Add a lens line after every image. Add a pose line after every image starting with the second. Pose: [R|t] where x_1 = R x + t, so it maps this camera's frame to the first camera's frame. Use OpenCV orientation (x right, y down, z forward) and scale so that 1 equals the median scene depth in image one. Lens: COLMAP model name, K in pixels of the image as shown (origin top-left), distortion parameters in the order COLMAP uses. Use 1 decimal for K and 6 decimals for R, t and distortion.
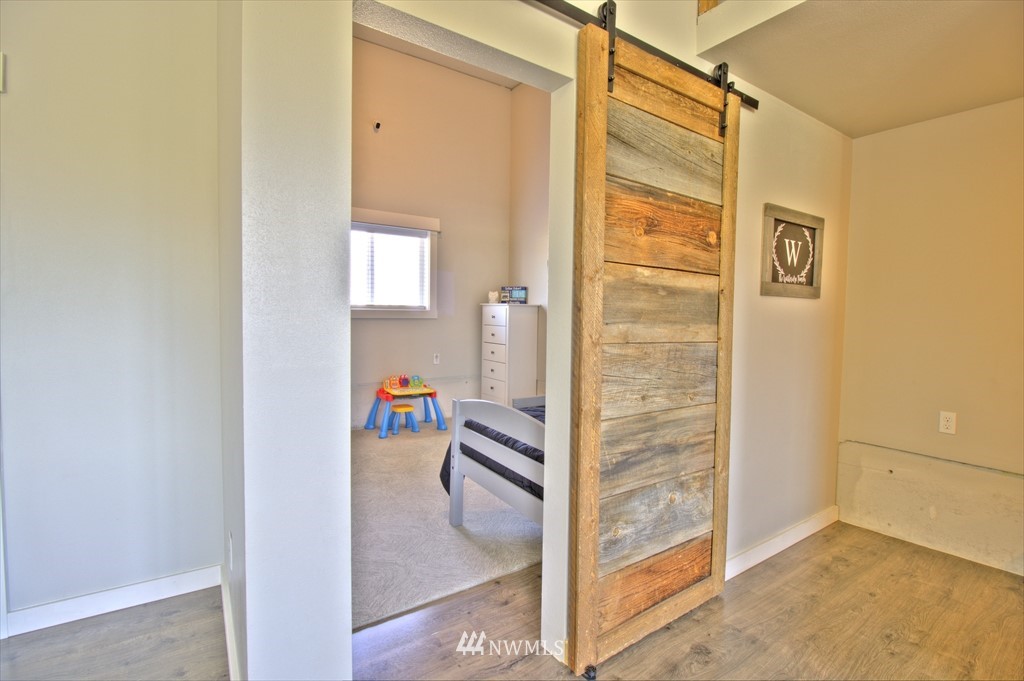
lens RADIAL K [[476.6, 0, 511.3], [0, 476.6, 340.2], [0, 0, 1]] dist [-0.006352, -0.008360]
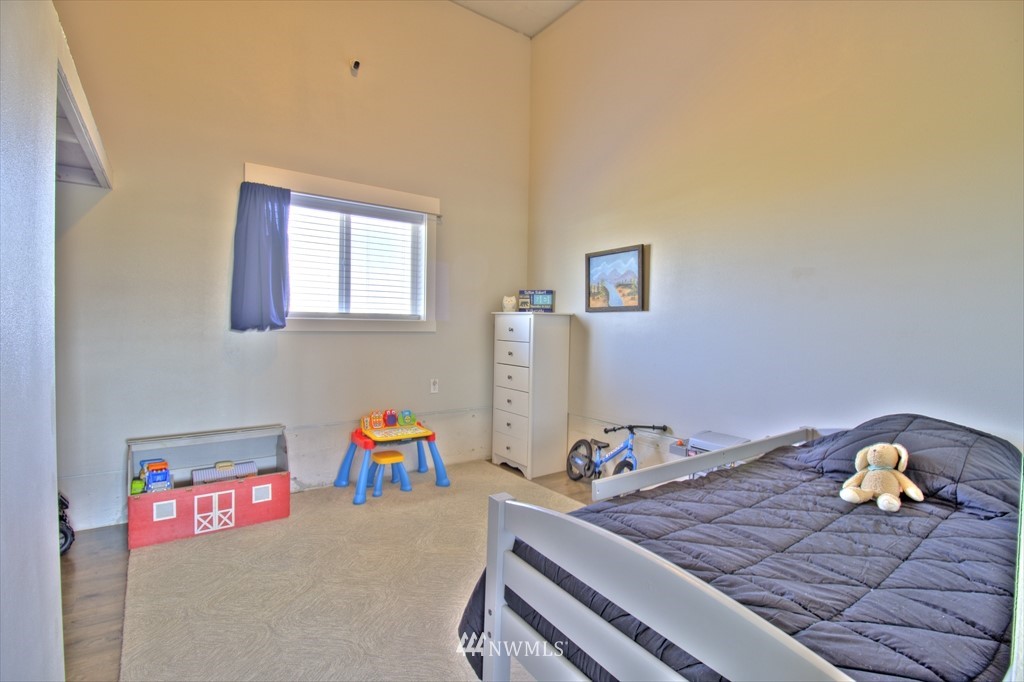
lens RADIAL K [[476.6, 0, 516.5], [0, 476.6, 337.1], [0, 0, 1]] dist [-0.006352, -0.008360]
pose [[0.999198, 0.000979, 0.040037, -0.060278], [0.000062, 0.999662, -0.025996, -0.018326], [-0.040049, 0.025978, 0.998860, 0.257548]]
